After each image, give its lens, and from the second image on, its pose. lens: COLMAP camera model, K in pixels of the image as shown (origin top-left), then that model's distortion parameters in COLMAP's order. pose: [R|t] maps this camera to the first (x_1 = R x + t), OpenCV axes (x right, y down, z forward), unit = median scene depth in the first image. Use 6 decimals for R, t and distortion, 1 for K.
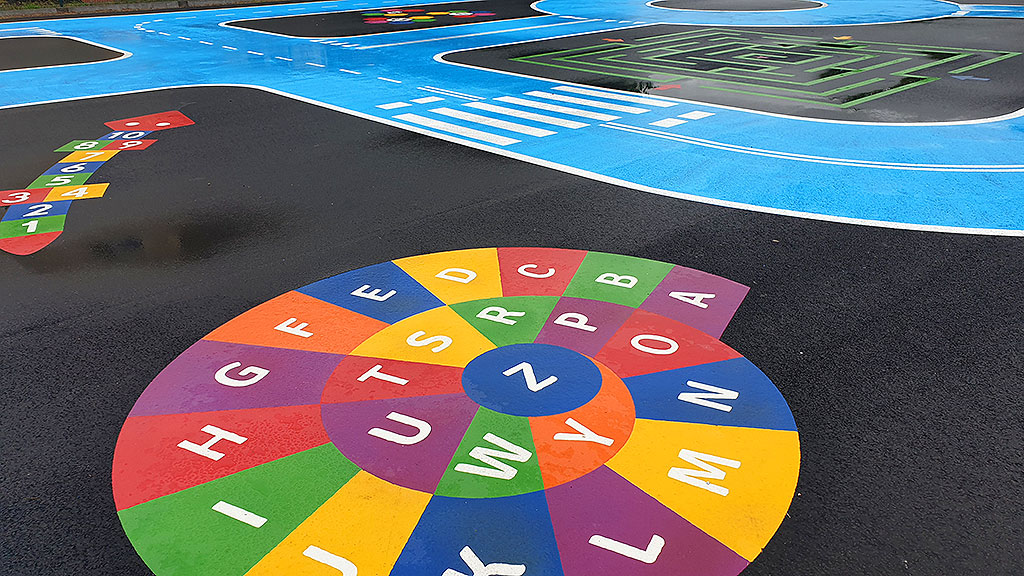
lens RADIAL K [[780.9, 0, 511.6], [0, 780.9, 290.1], [0, 0, 1]] dist [0.050612, -0.046600]
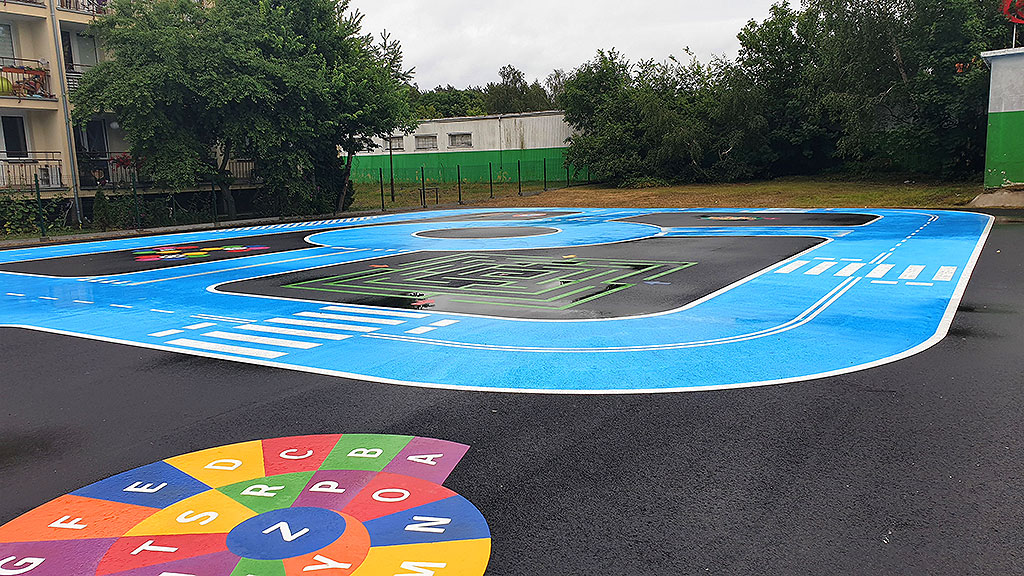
lens RADIAL K [[780.9, 0, 522.1], [0, 780.9, 295.5], [0, 0, 1]] dist [0.050612, -0.046600]
pose [[0.960187, -0.056386, 0.273607, 0.037803], [0.126871, 0.960604, -0.247271, 0.065113], [-0.248886, 0.272139, 0.929514, -0.205344]]
